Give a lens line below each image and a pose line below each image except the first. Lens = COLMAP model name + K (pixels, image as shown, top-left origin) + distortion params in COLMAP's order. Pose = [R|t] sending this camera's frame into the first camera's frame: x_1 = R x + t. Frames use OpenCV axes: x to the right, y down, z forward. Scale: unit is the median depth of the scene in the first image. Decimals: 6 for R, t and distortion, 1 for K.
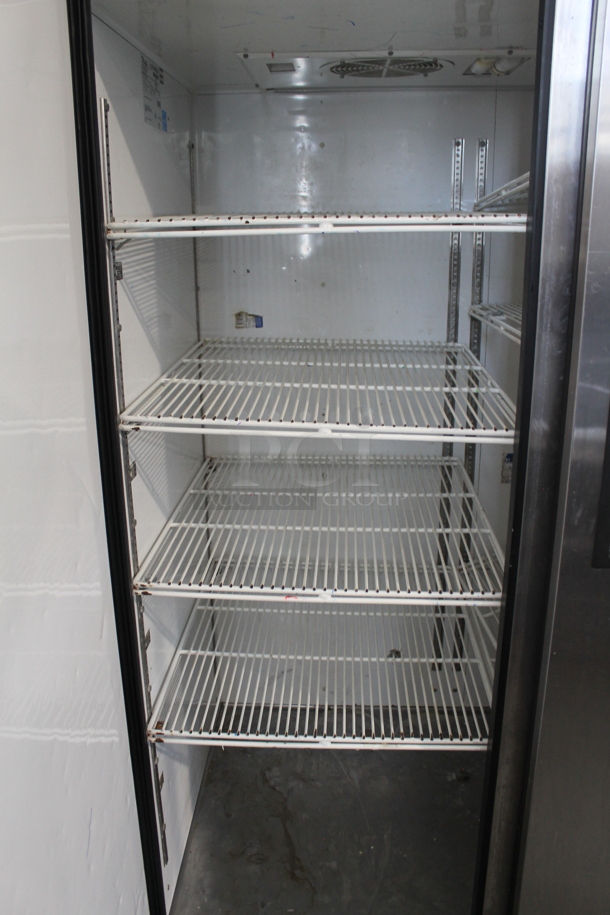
lens RADIAL K [[770.1, 0, 294.7], [0, 770.1, 456.2], [0, 0, 1]] dist [-0.157971, 0.141005]
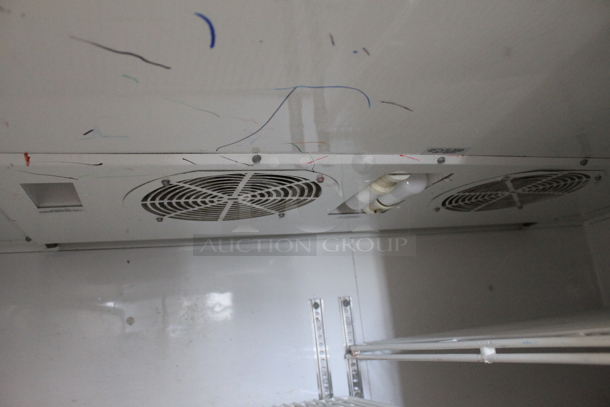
lens RADIAL K [[513.4, 0, 305.0], [0, 513.4, 203.5], [0, 0, 1]] dist [-0.157971, 0.141005]
pose [[0.933524, 0.008123, 0.358422, 0.022622], [0.191908, 0.833132, -0.518713, -0.263347], [-0.302827, 0.553015, 0.776190, 0.603975]]
